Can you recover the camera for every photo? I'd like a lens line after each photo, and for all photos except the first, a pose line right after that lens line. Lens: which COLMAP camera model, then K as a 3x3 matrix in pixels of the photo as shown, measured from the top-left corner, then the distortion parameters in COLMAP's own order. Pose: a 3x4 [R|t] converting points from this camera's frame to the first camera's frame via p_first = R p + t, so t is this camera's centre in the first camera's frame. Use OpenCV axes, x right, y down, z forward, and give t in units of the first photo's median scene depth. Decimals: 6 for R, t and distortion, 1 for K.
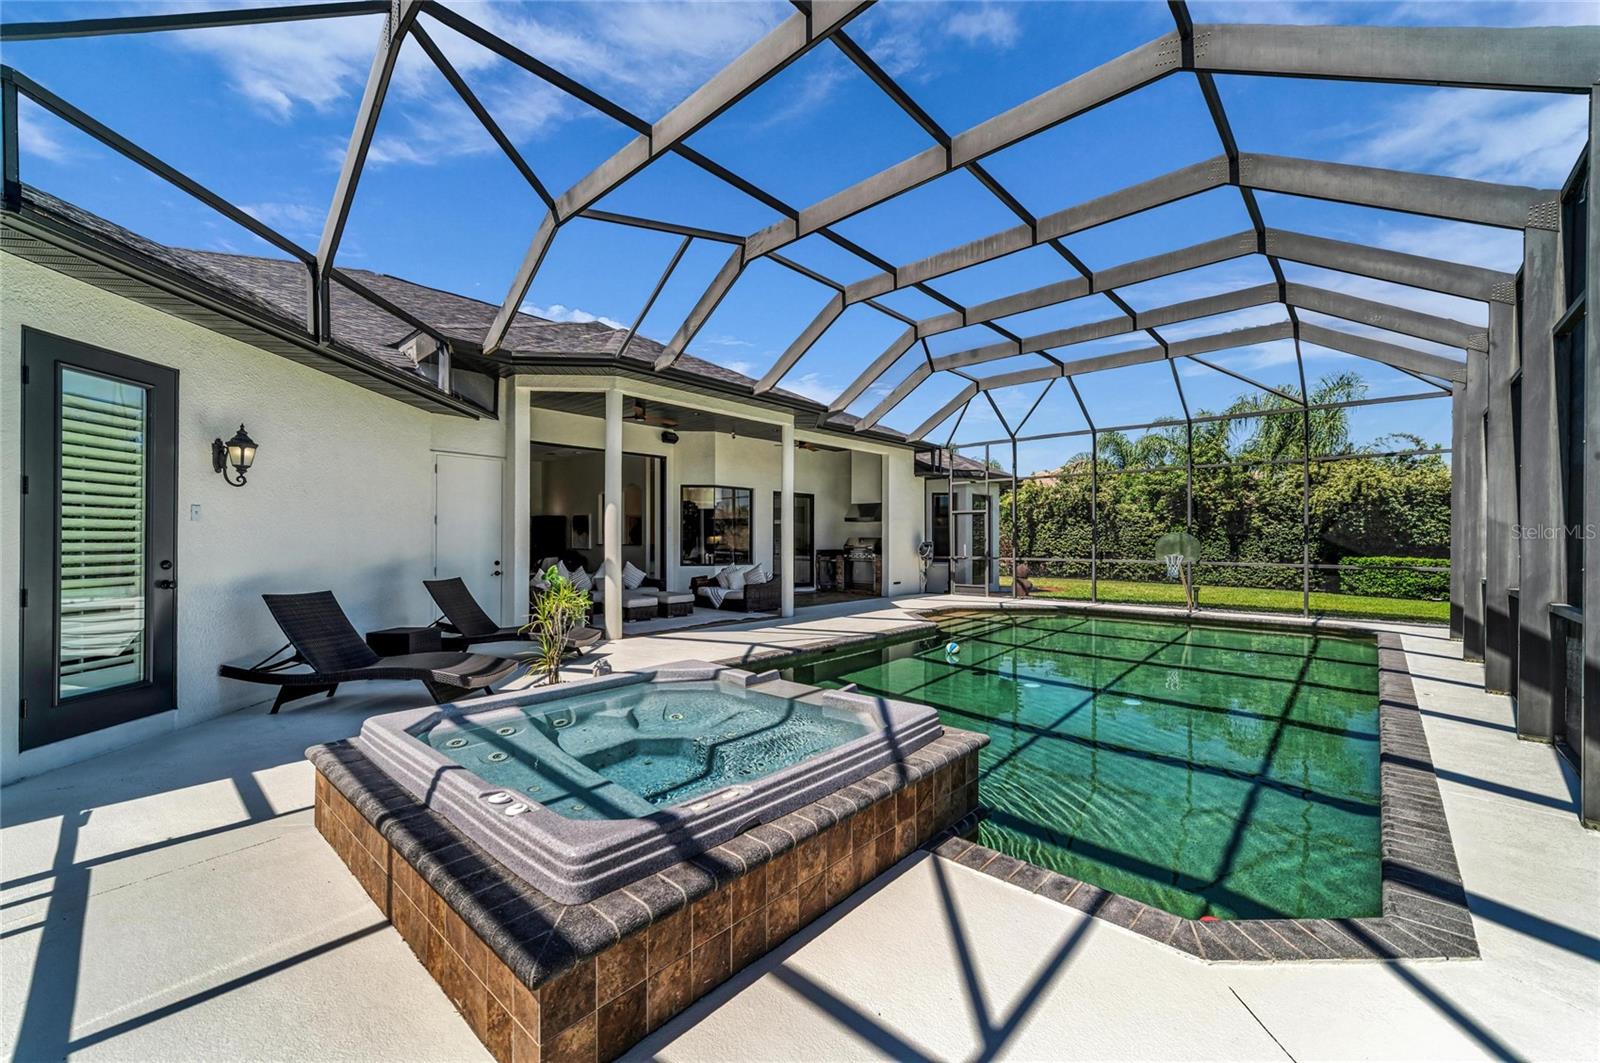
lens RADIAL K [[624.4, 0, 808.2], [0, 624.4, 539.8], [0, 0, 1]] dist [0.000342, -0.000020]
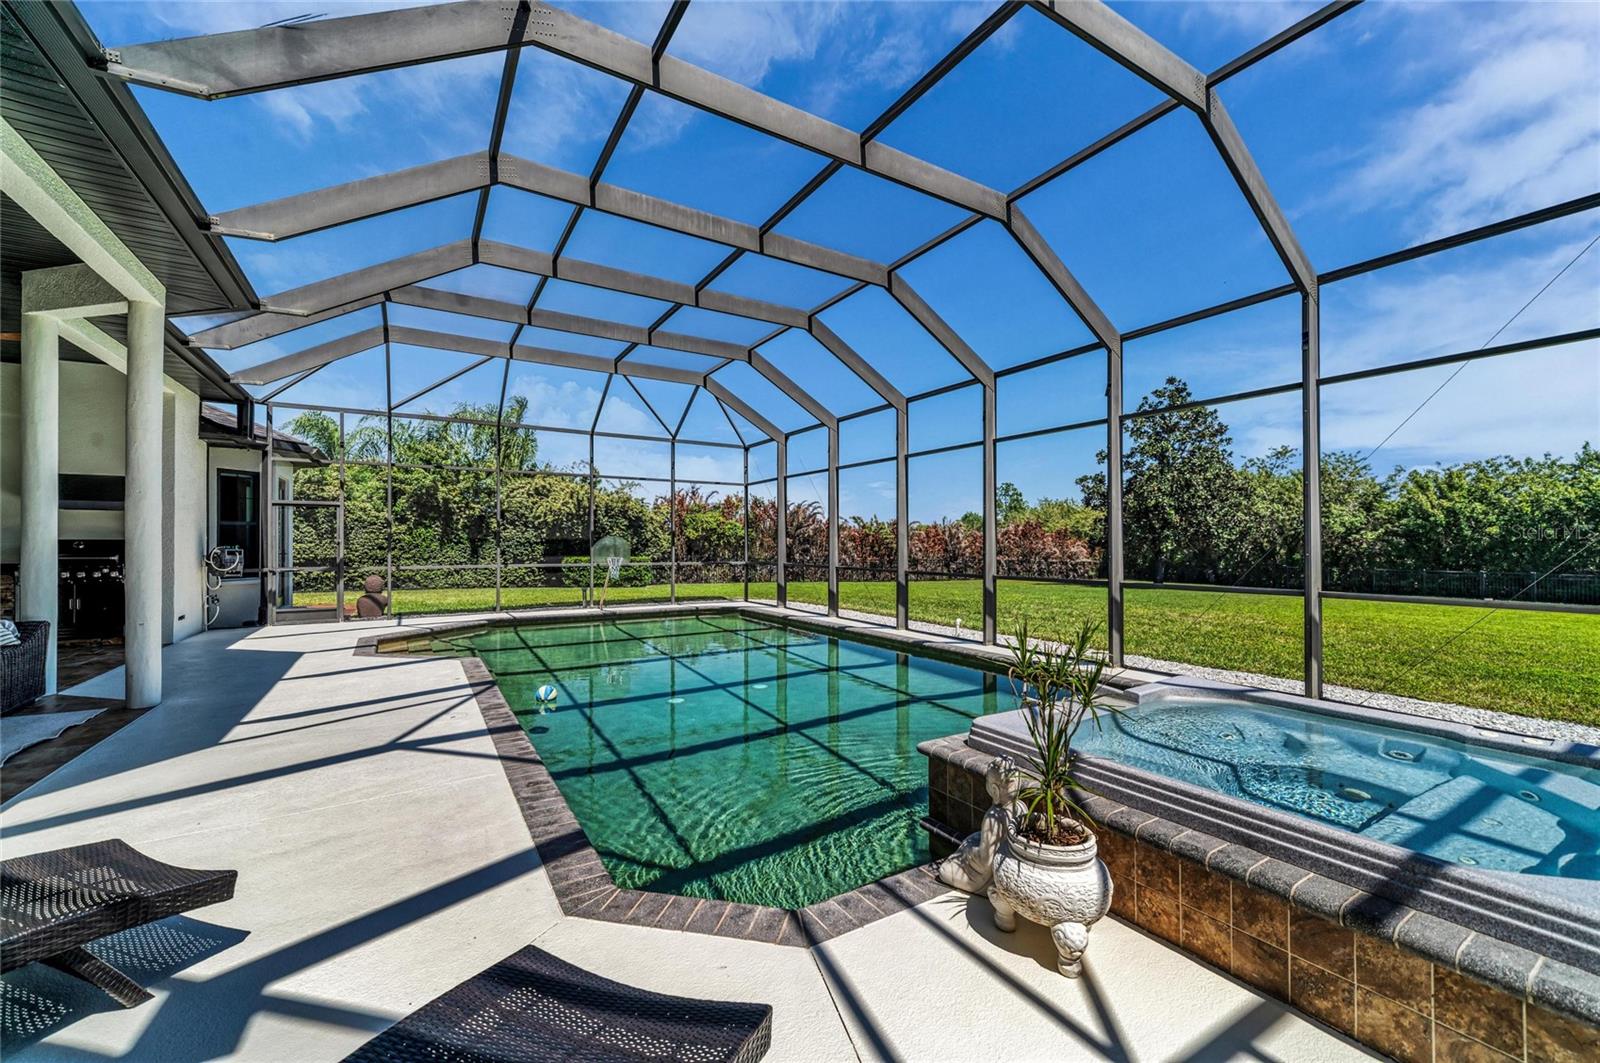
lens RADIAL K [[624.4, 0, 808.2], [0, 624.4, 539.8], [0, 0, 1]] dist [0.000342, -0.000020]
pose [[0.278067, 0.004437, 0.960551, -0.245293], [0.000151, 0.999989, -0.004663, -0.000635], [-0.960562, 0.001442, 0.278064, 0.266454]]
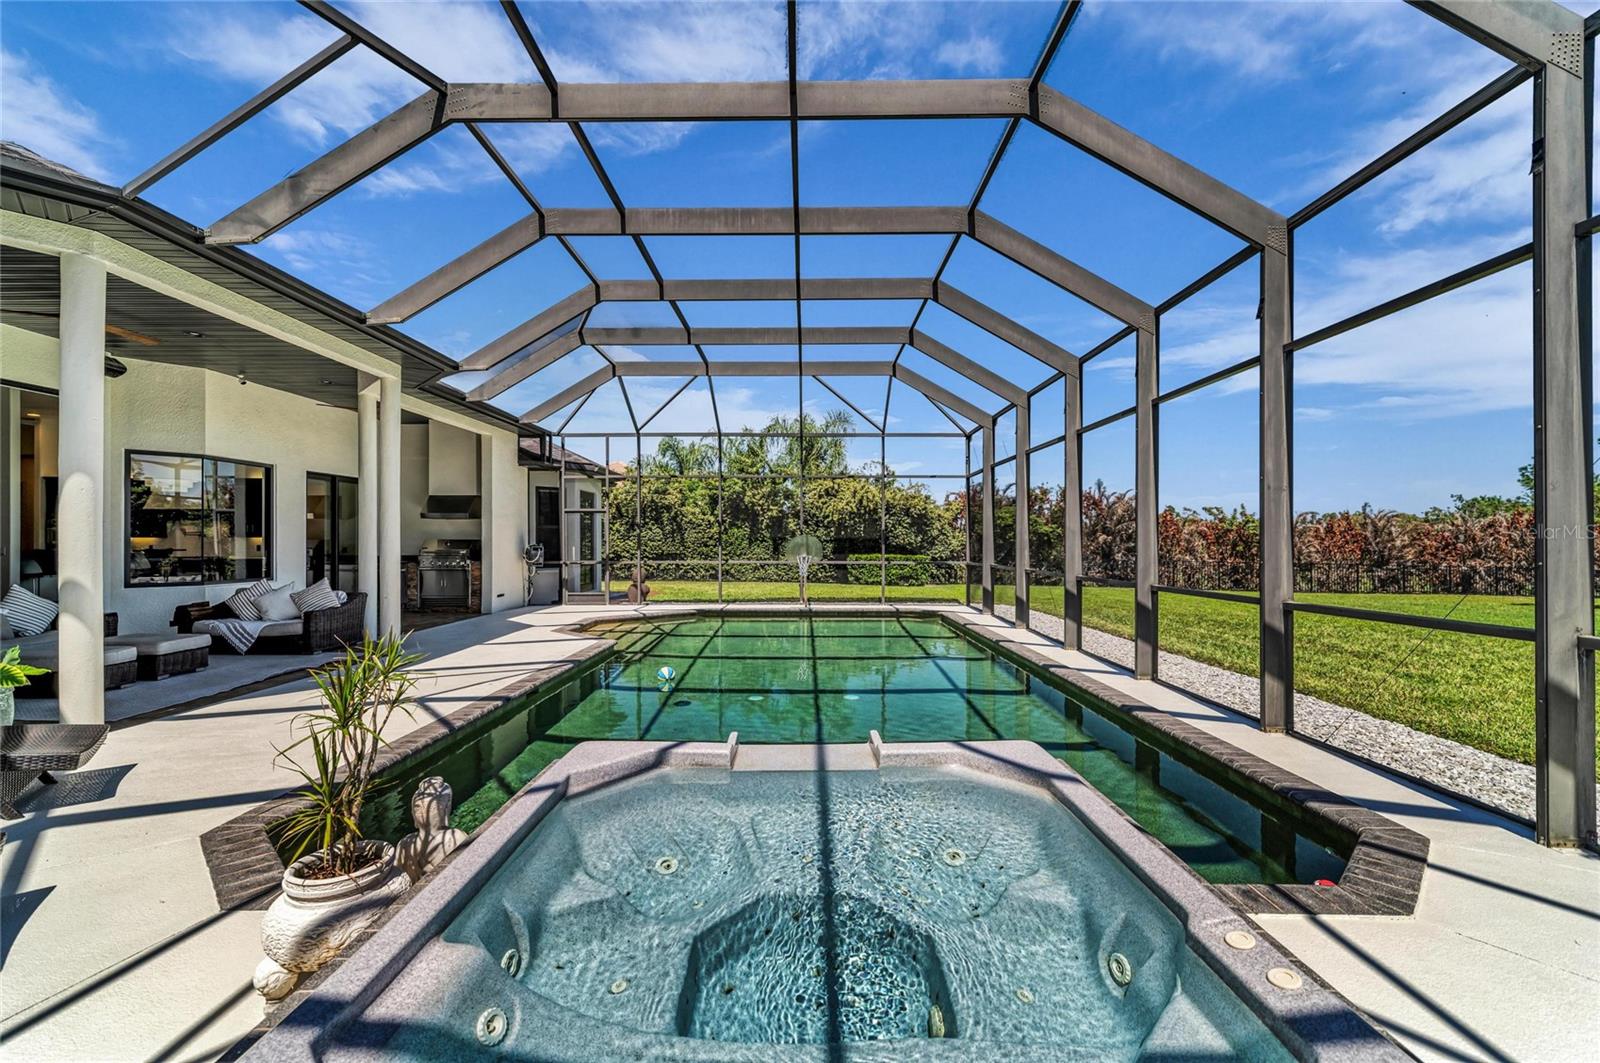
lens RADIAL K [[648.0, 0, 804.1], [0, 648.0, 541.3], [0, 0, 1]] dist [0.000268, 0.000033]
pose [[0.745084, -0.001696, 0.666969, -0.120410], [0.001489, 0.999999, 0.000878, -0.001283], [-0.666969, 0.000339, 0.745085, 0.106417]]
